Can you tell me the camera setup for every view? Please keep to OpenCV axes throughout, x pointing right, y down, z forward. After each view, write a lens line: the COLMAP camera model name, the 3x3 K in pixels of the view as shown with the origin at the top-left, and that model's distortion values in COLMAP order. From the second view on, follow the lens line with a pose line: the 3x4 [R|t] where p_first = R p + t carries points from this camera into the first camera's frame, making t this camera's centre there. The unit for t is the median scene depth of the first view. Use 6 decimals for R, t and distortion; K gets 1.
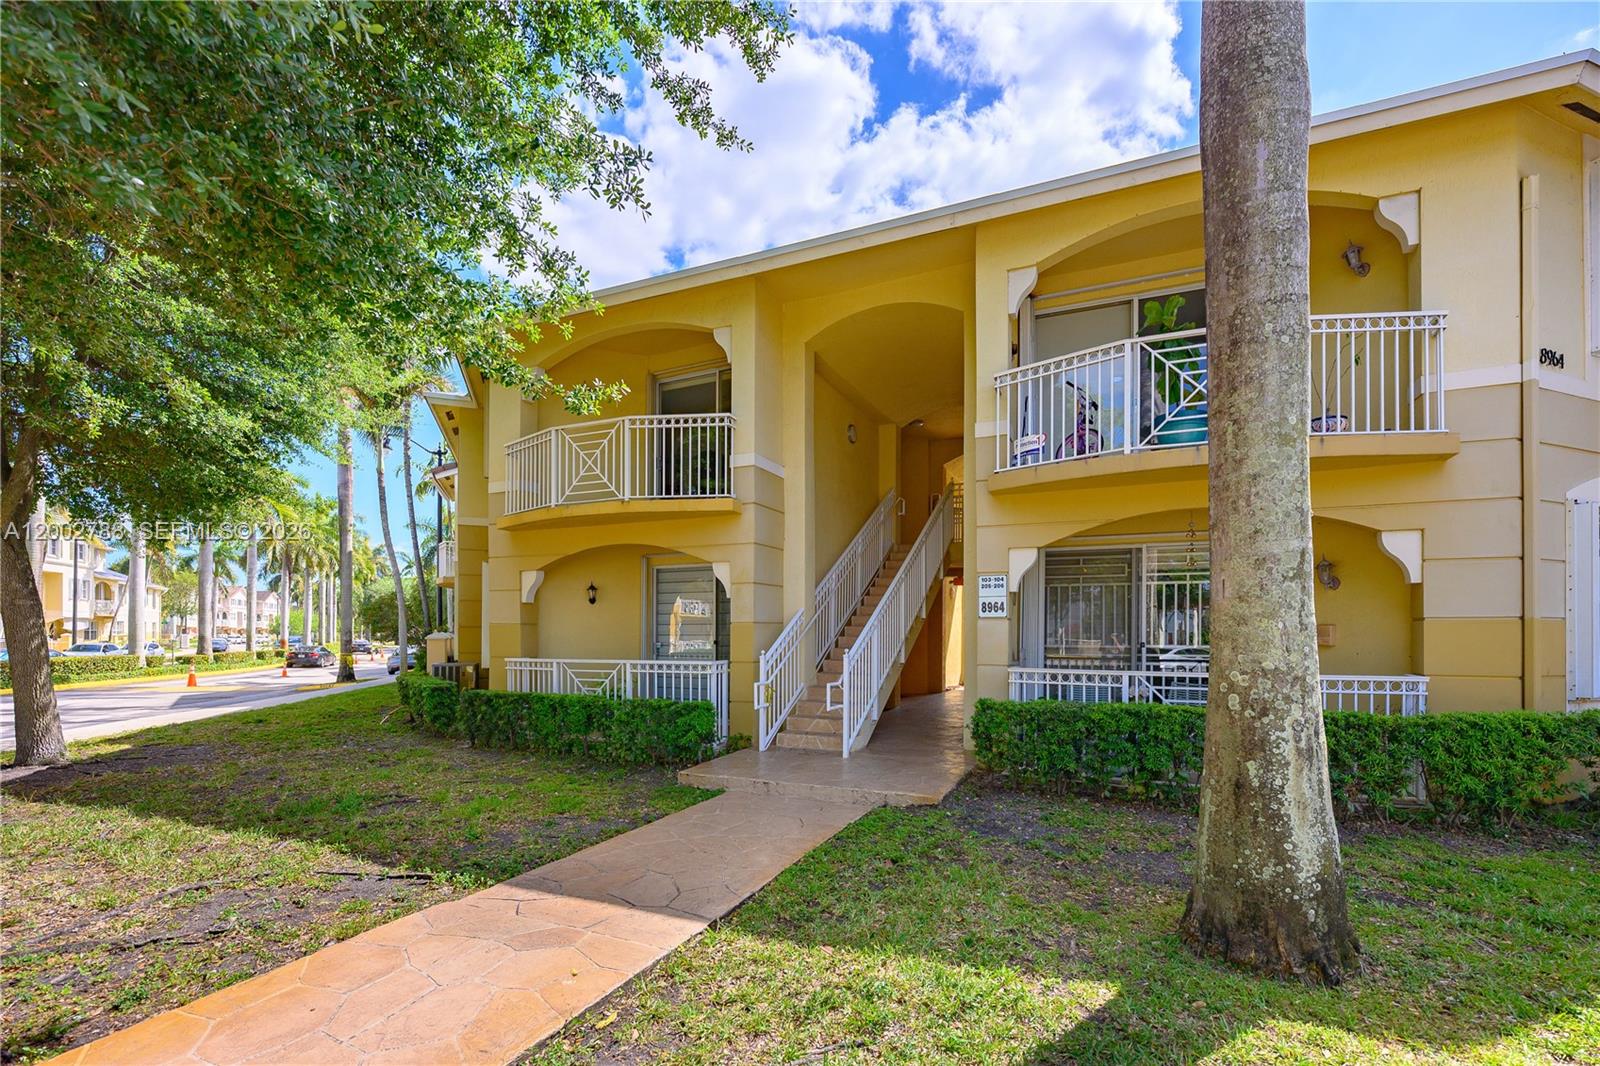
lens RADIAL K [[637.3, 0, 792.4], [0, 637.3, 535.6], [0, 0, 1]] dist [-0.000580, -0.000011]
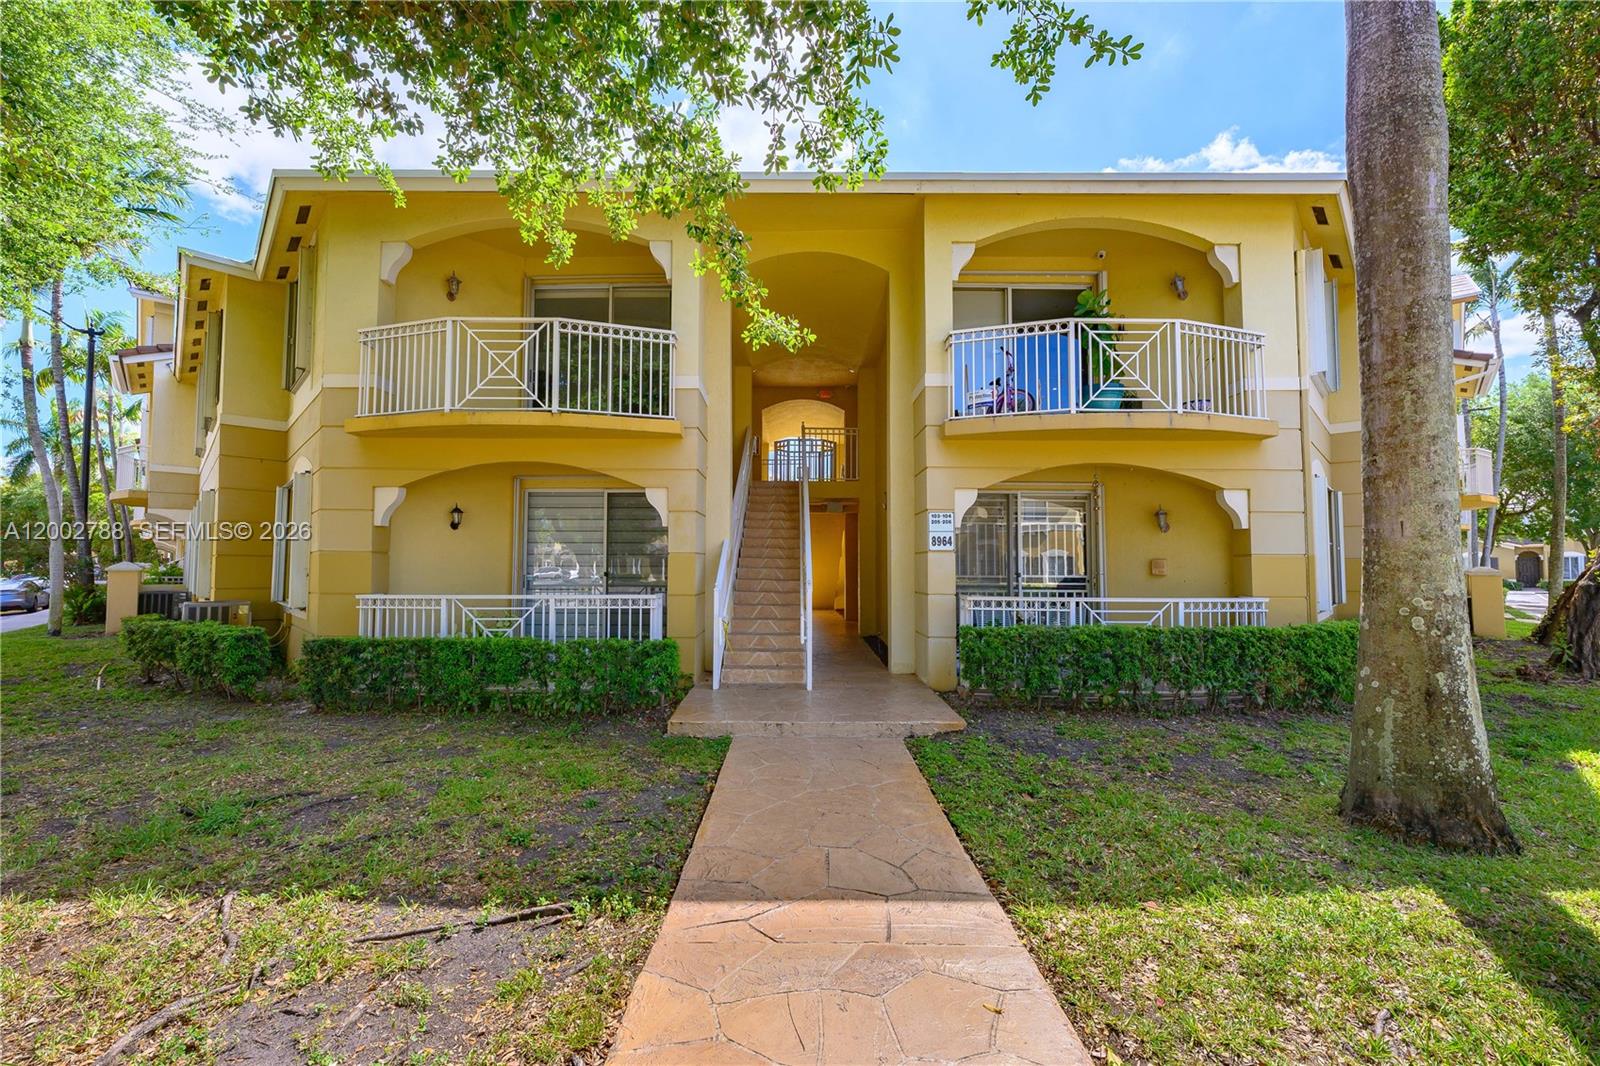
lens RADIAL K [[591.0, 0, 800.2], [0, 591.0, 460.6], [0, 0, 1]] dist [0.000636, -0.000060]
pose [[0.926565, 0.067710, 0.369990, -0.372585], [-0.059513, 0.997664, -0.033539, 0.028203], [-0.371396, 0.009057, 0.928430, 0.180387]]
